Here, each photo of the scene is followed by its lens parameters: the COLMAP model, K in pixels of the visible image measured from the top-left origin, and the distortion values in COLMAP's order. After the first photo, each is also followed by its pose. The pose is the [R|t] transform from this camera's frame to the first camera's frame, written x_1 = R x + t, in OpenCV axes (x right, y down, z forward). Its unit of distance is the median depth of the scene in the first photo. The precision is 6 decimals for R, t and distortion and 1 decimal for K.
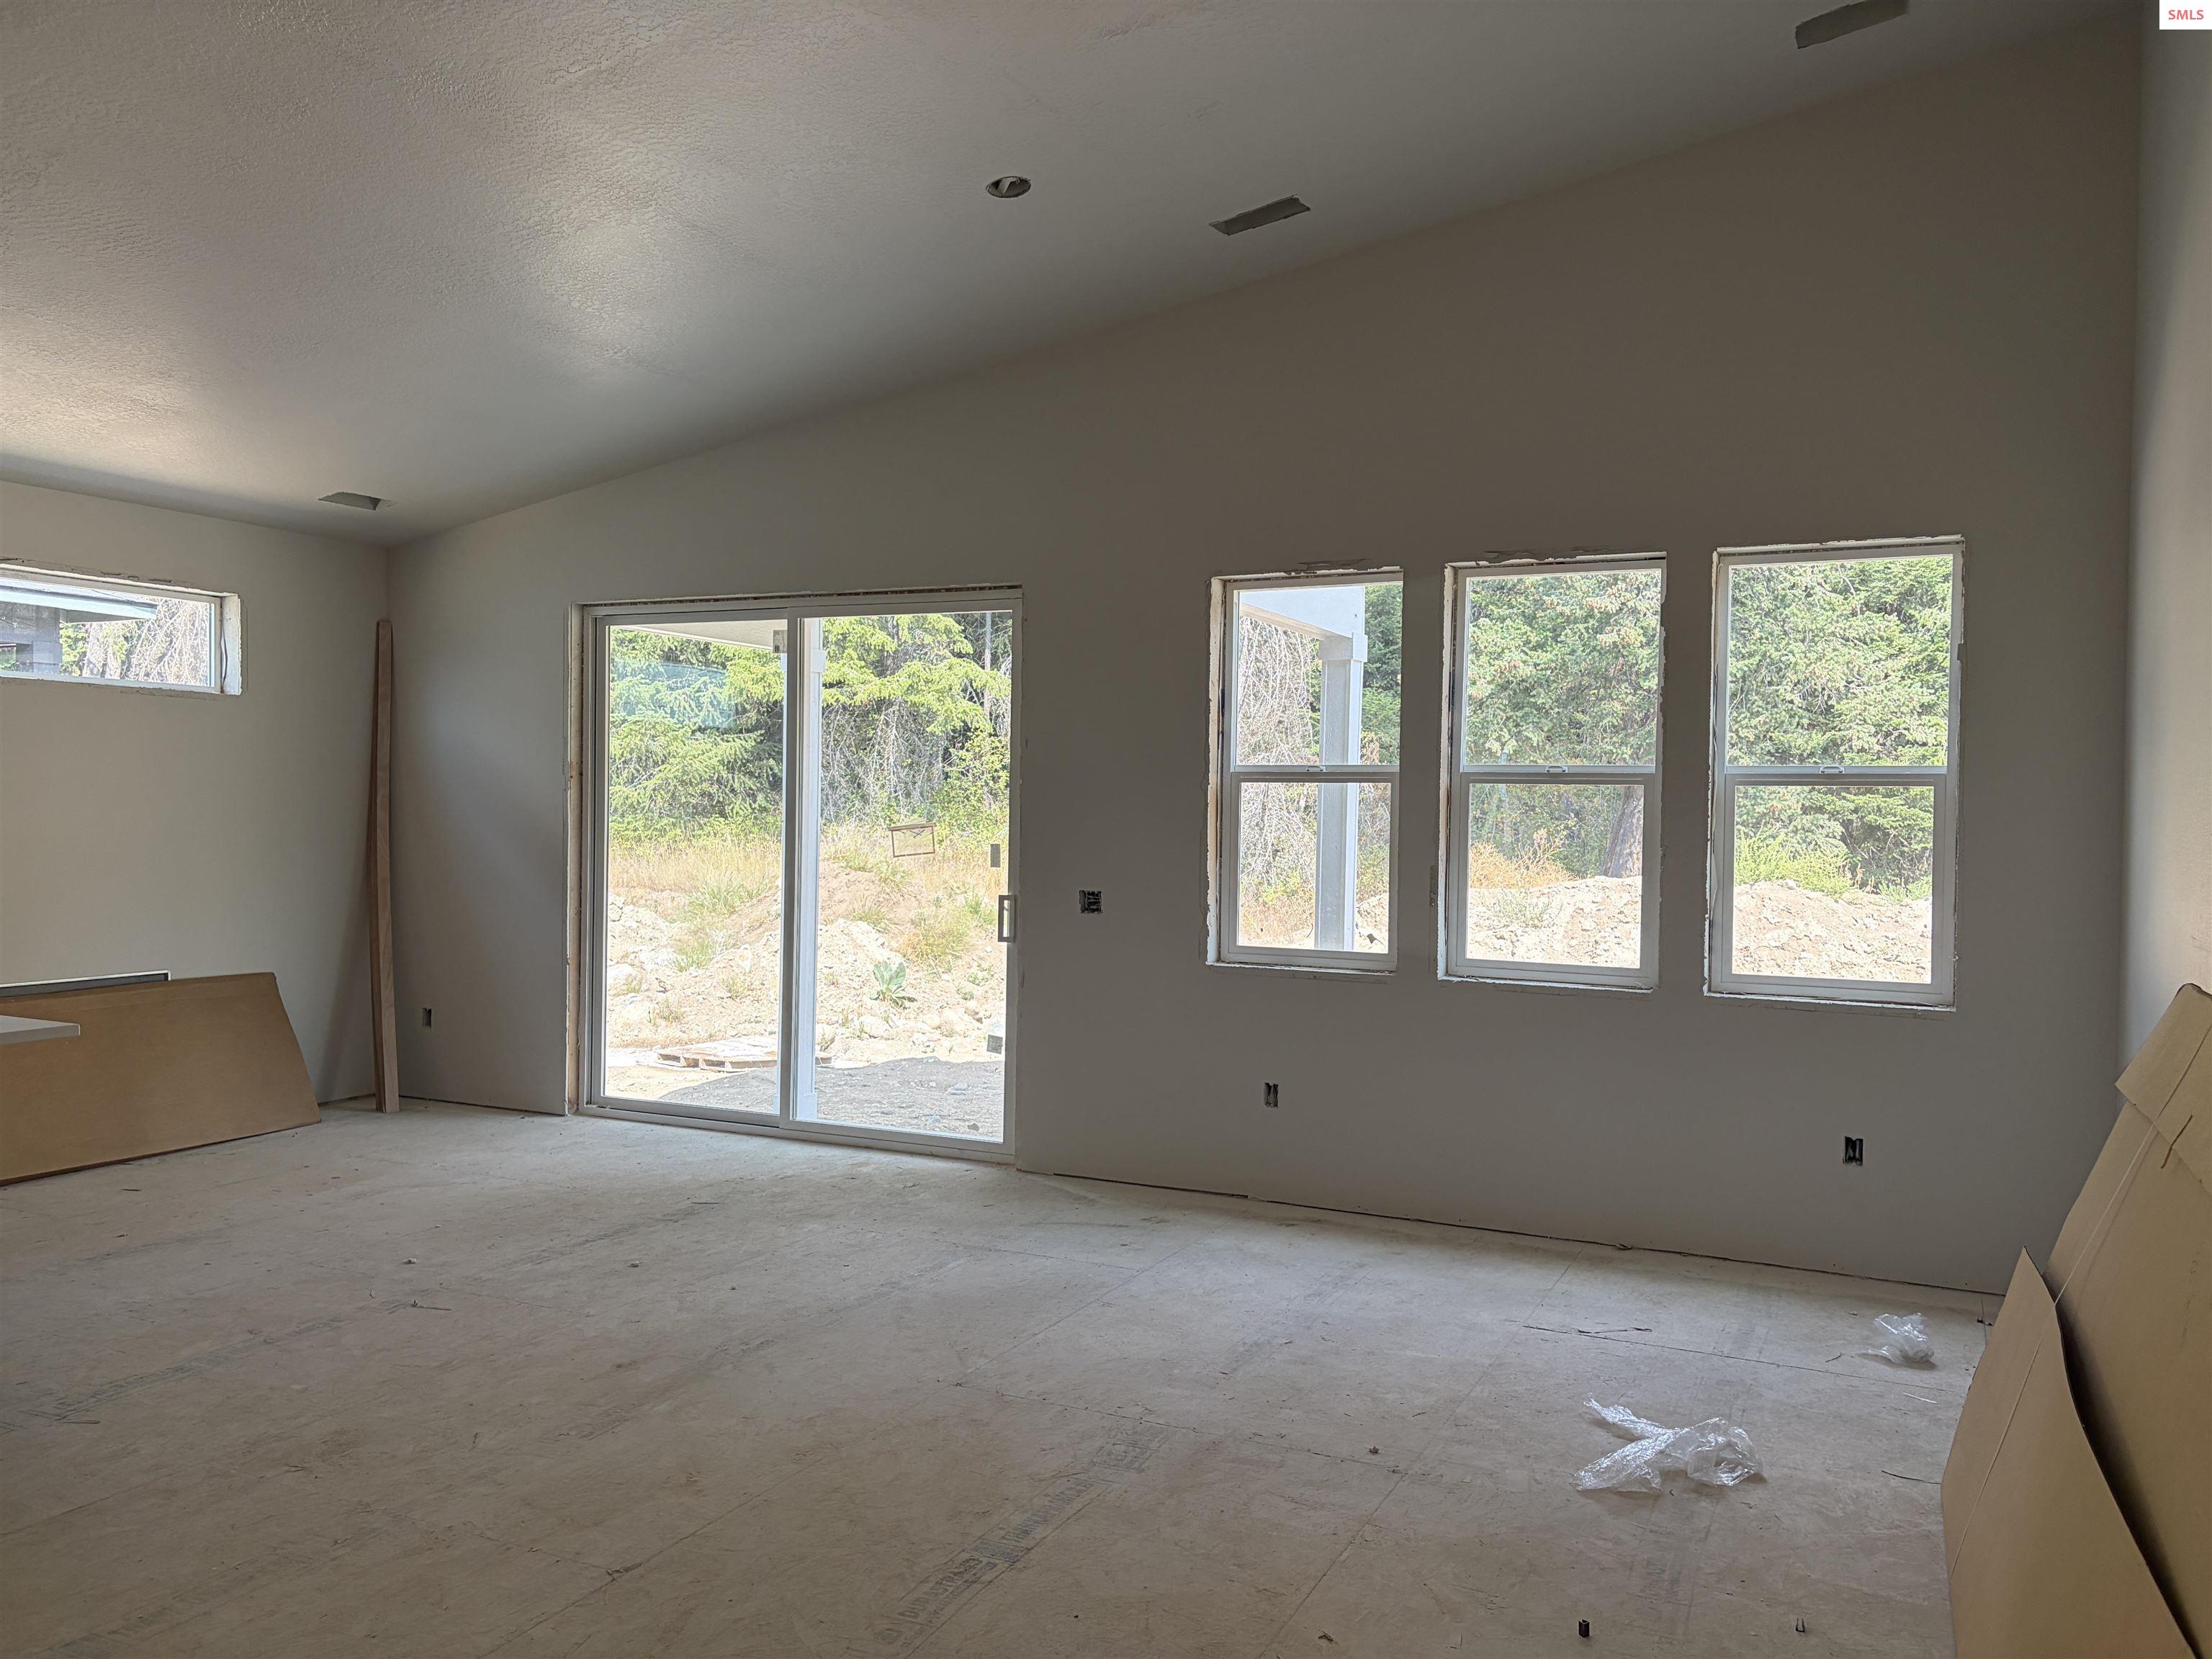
lens RADIAL K [[1663.7, 0, 1111.0], [0, 1663.7, 822.1], [0, 0, 1]] dist [0.065809, -0.079267]
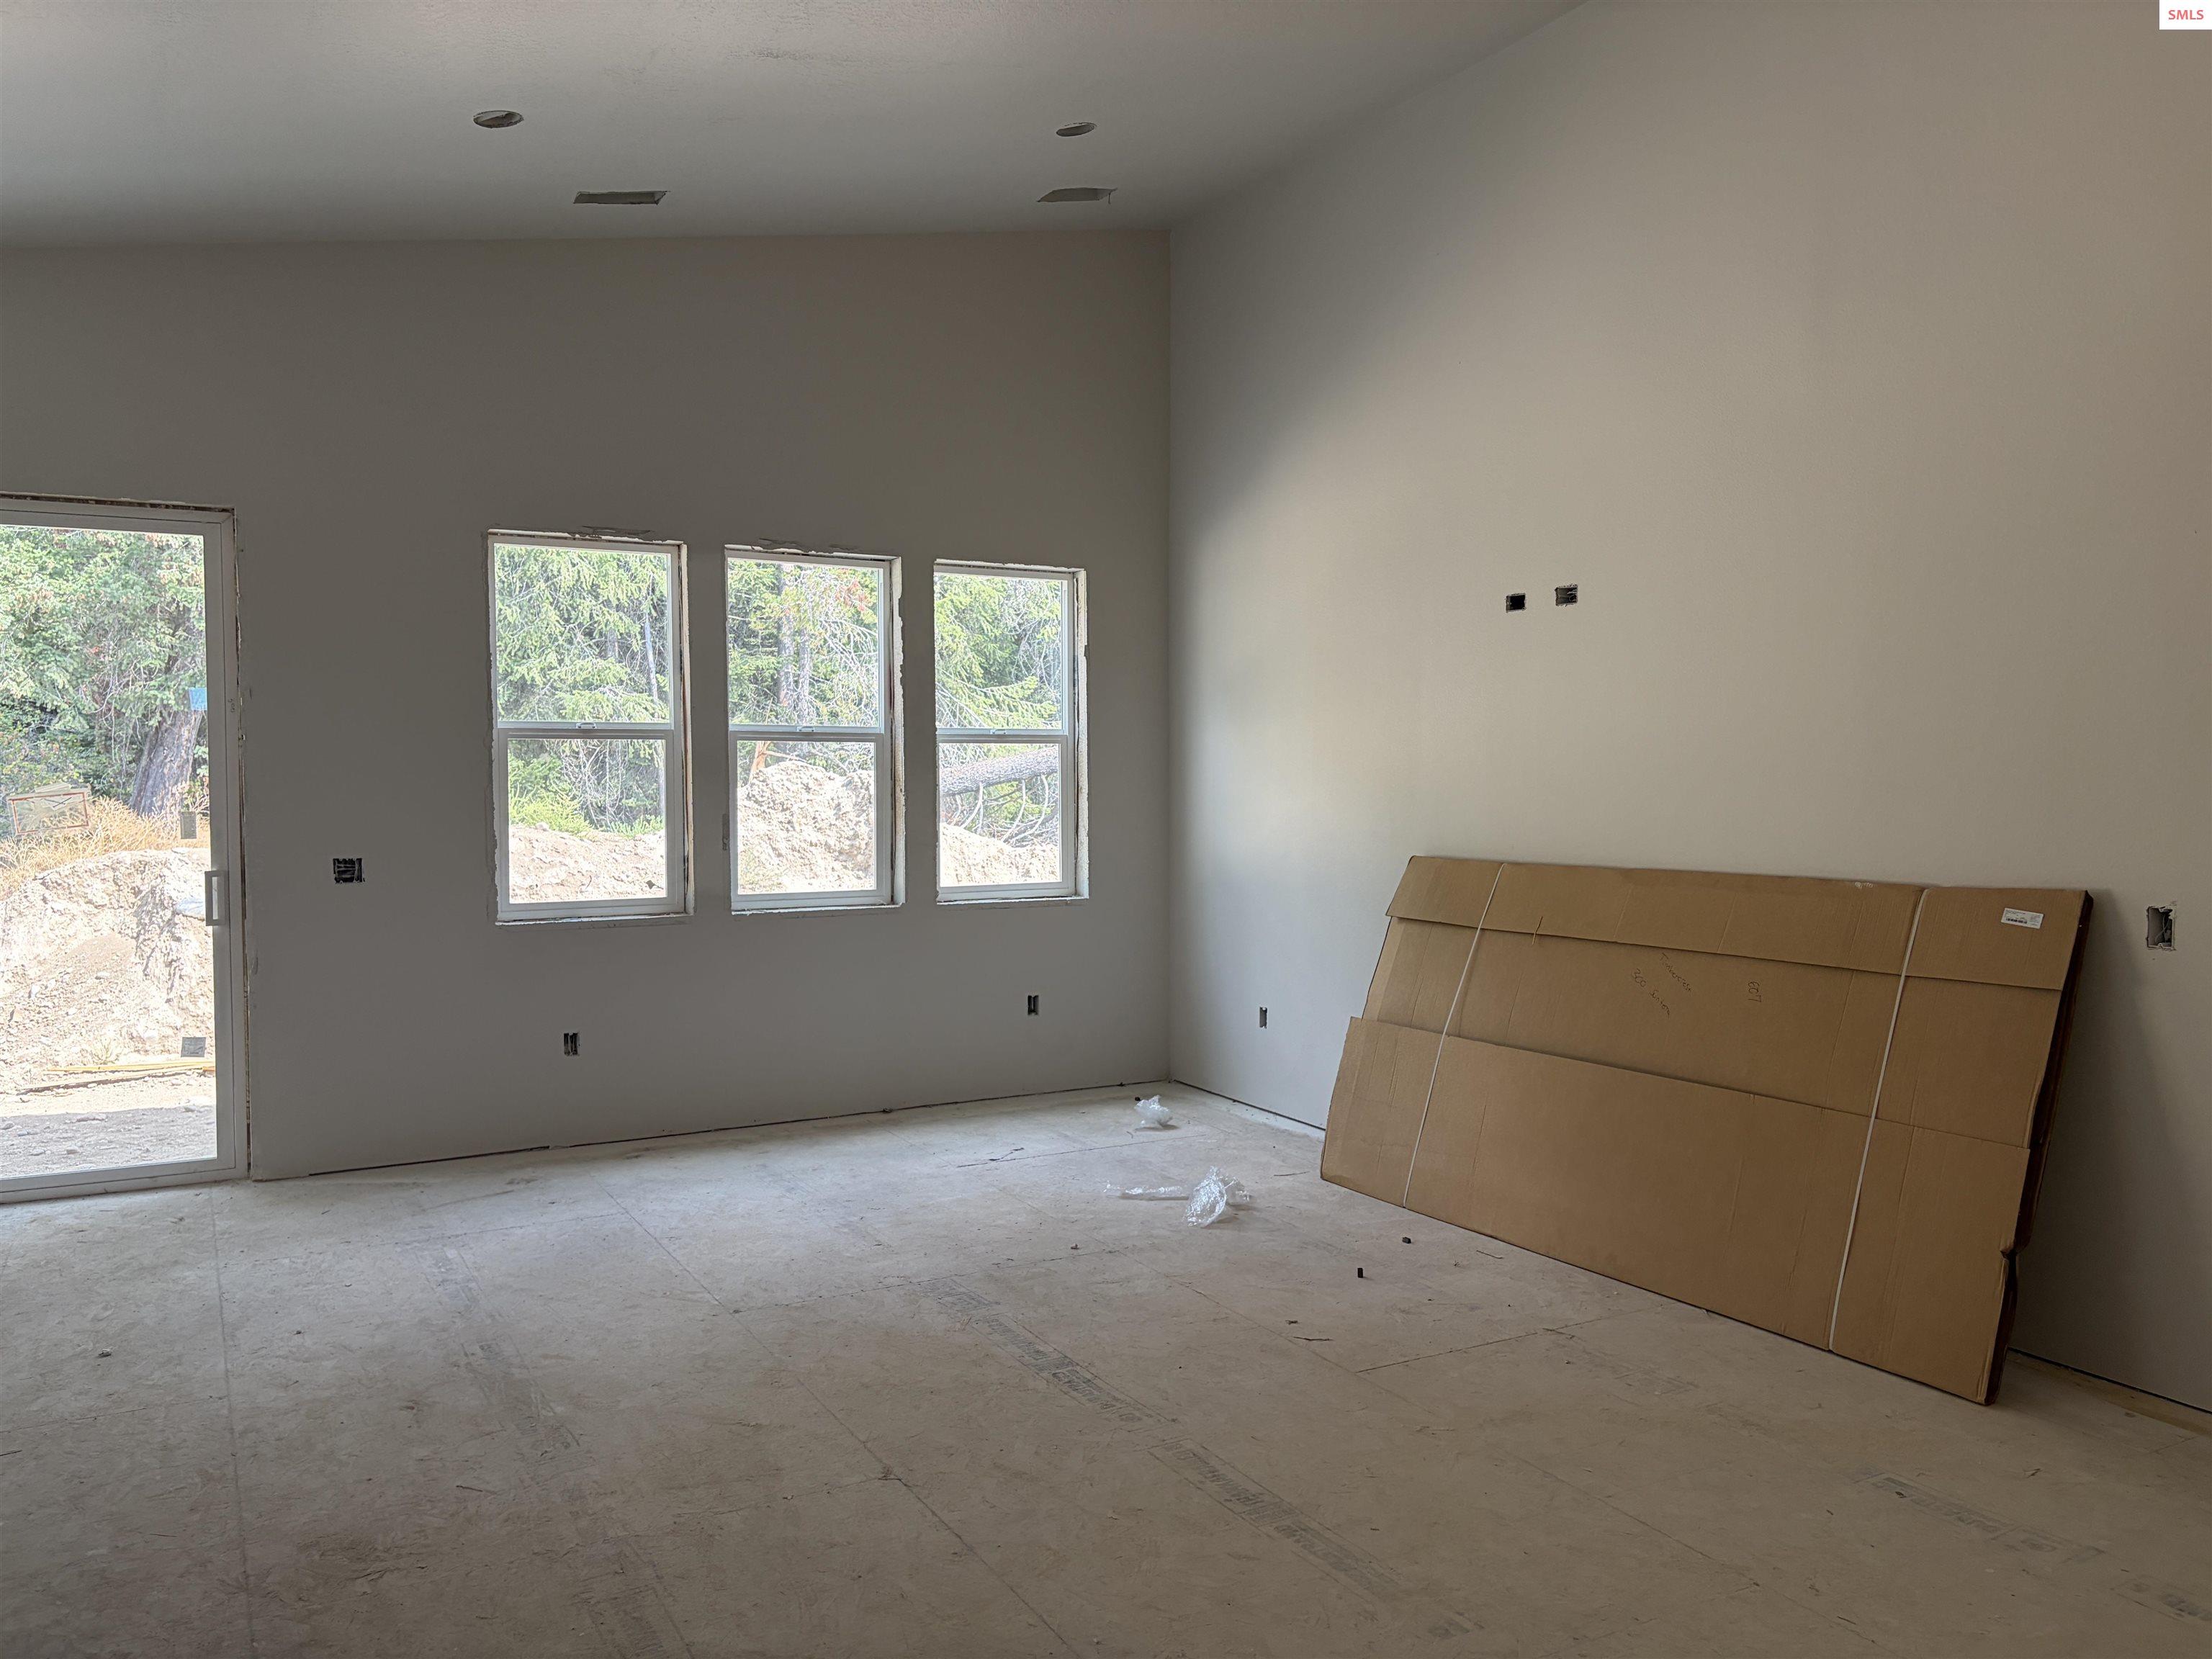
lens RADIAL K [[1658.7, 0, 1106.0], [0, 1658.7, 829.5], [0, 0, 1]] dist [0.070374, -0.072666]
pose [[0.585440, -0.047461, 0.809326, -0.493798], [0.017121, 0.998786, 0.046186, -0.009602], [-0.810535, -0.013183, 0.585541, 0.117758]]
